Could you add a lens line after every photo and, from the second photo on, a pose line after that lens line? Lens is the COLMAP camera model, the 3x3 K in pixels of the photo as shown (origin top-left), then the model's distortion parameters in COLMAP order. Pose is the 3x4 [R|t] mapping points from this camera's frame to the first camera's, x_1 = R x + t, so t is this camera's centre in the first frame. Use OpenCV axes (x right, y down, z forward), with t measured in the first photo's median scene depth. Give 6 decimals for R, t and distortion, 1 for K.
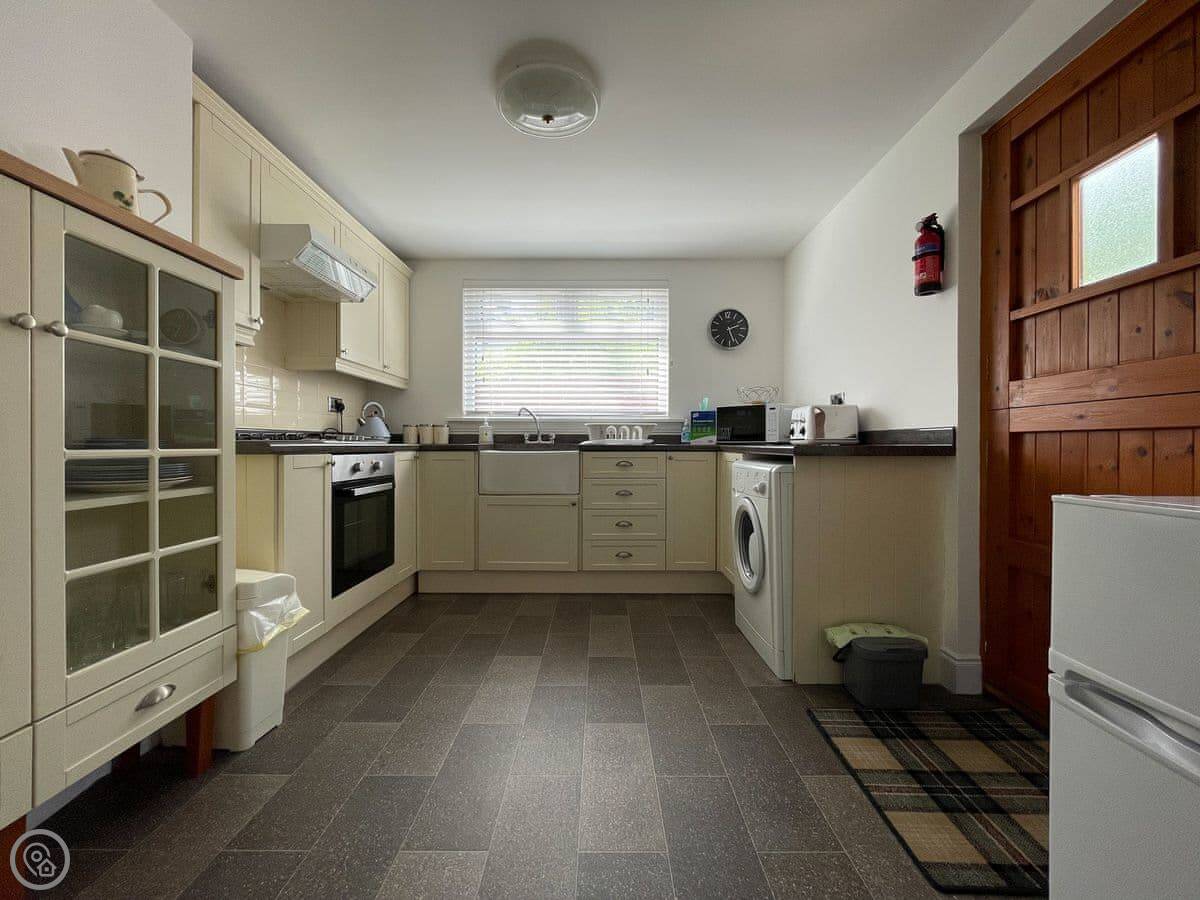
lens RADIAL K [[472.0, 0, 601.0], [0, 472.0, 447.6], [0, 0, 1]] dist [-0.003881, -0.000277]
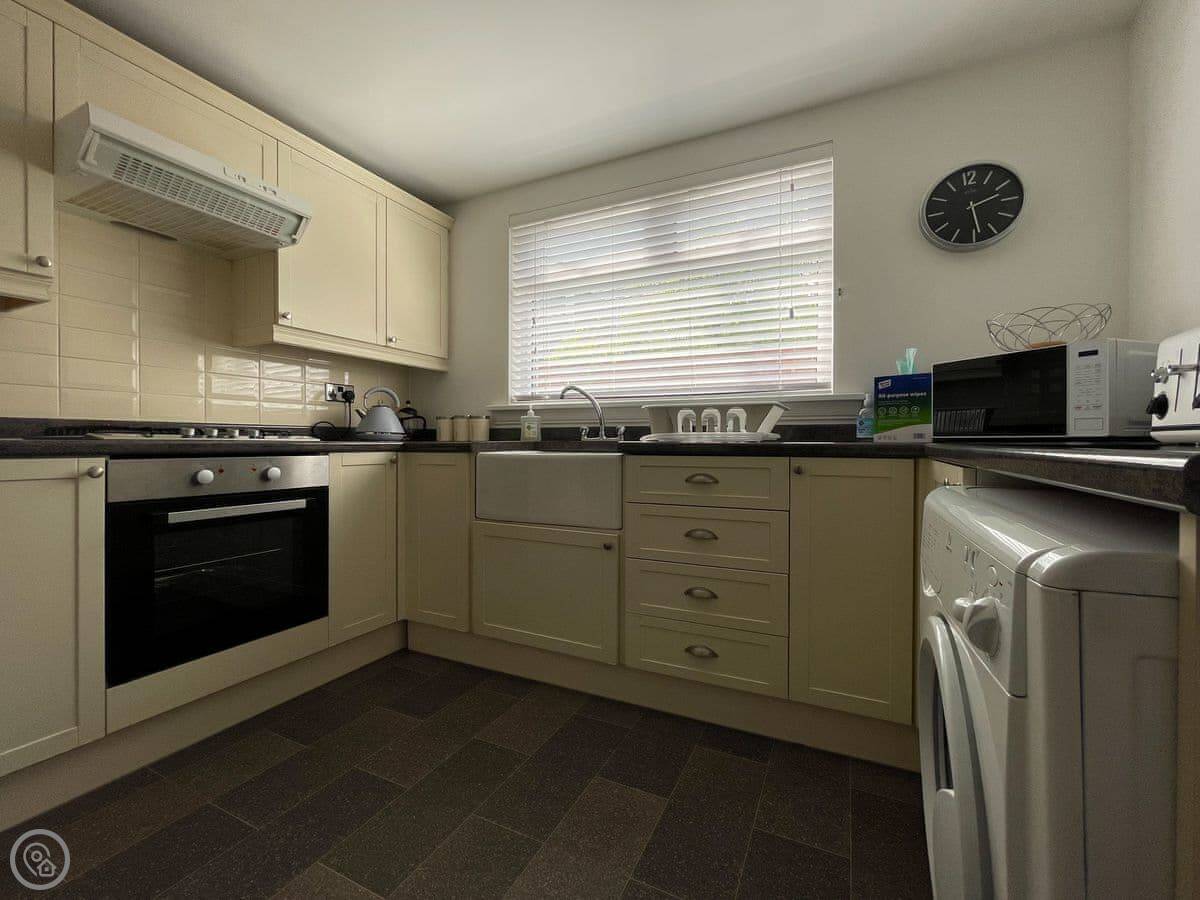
lens RADIAL K [[472.0, 0, 597.2], [0, 472.0, 444.2], [0, 0, 1]] dist [-0.003881, -0.000277]
pose [[0.884814, 0.002042, -0.465941, 0.171512], [-0.002610, 0.999996, -0.000573, -0.003601], [0.465938, 0.001723, 0.884816, 0.429732]]
